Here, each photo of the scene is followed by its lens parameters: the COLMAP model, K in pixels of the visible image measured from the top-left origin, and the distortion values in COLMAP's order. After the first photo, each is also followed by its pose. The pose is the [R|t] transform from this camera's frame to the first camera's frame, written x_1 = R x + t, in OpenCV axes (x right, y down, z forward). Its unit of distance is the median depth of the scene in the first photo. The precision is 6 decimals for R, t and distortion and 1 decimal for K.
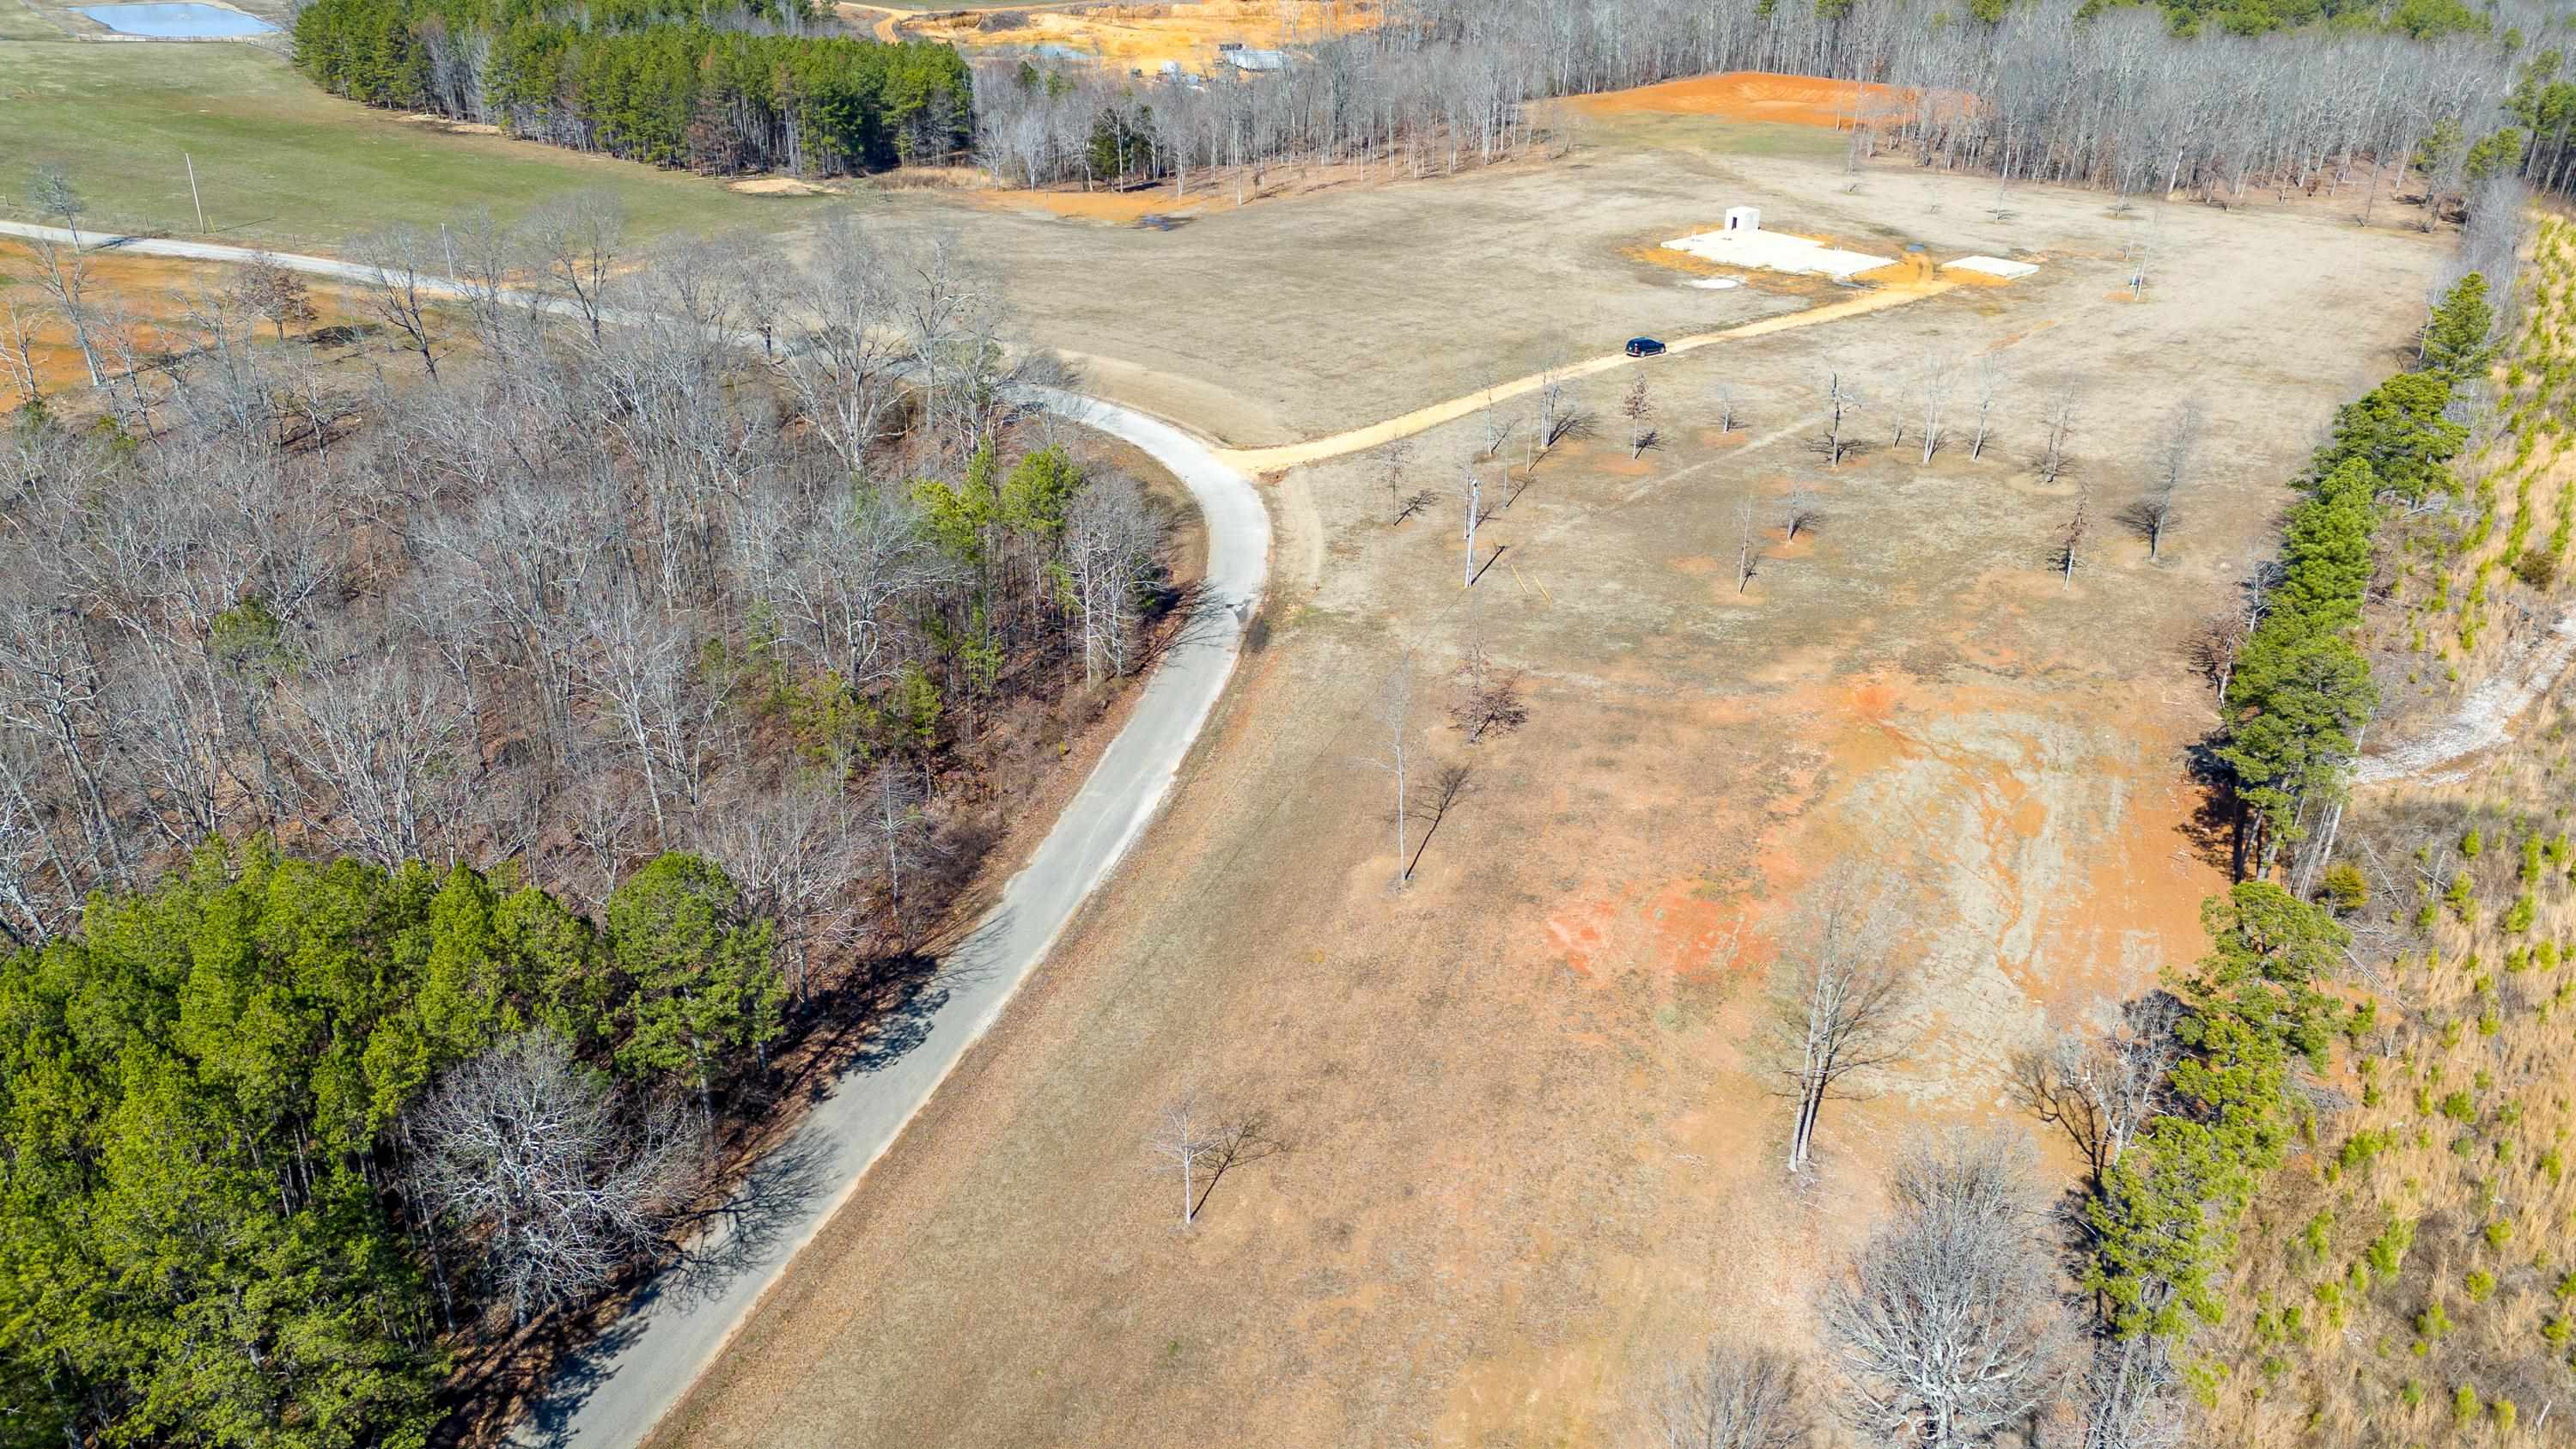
lens RADIAL K [[1865.1, 0, 1288.0], [0, 1865.1, 724.5], [0, 0, 1]] dist [0.098726, -0.083300]
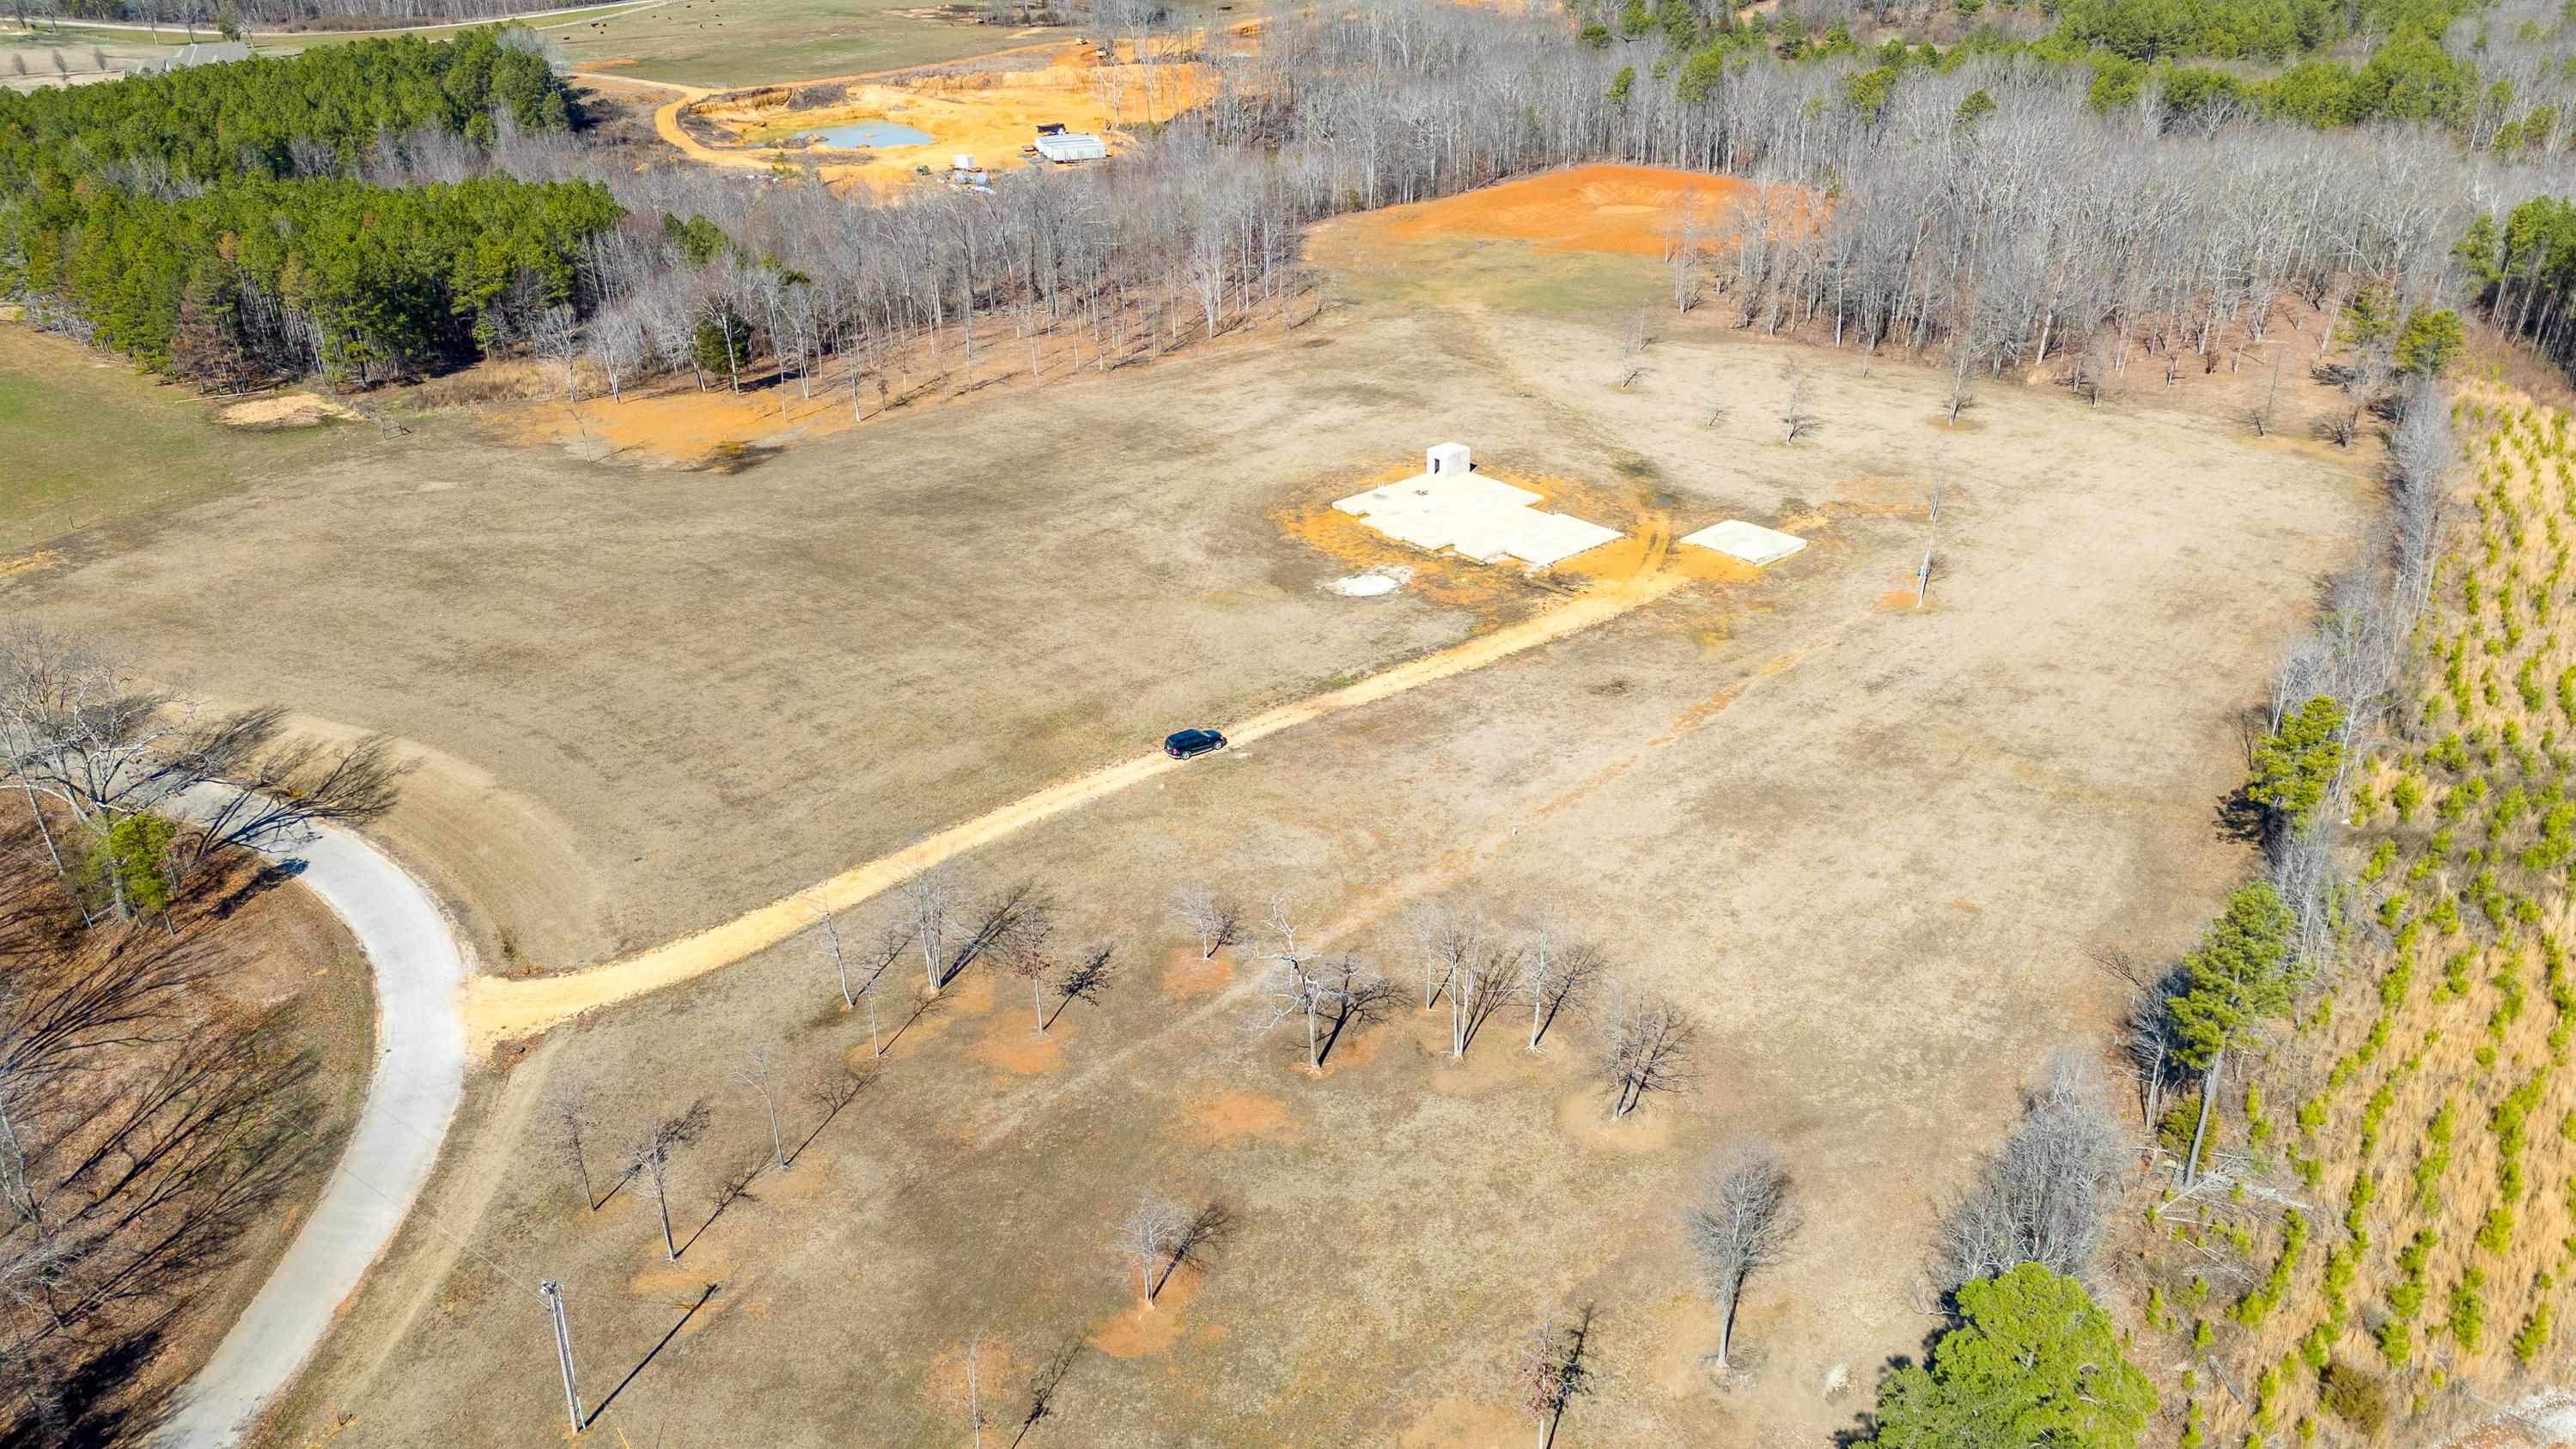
lens RADIAL K [[1882.8, 0, 1288.0], [0, 1882.8, 724.5], [0, 0, 1]] dist [0.103844, -0.112808]
pose [[0.999498, -0.024409, -0.020184, 0.188682], [0.024494, 0.999692, 0.004002, -0.164105], [0.020080, -0.004495, 0.999788, 0.222669]]
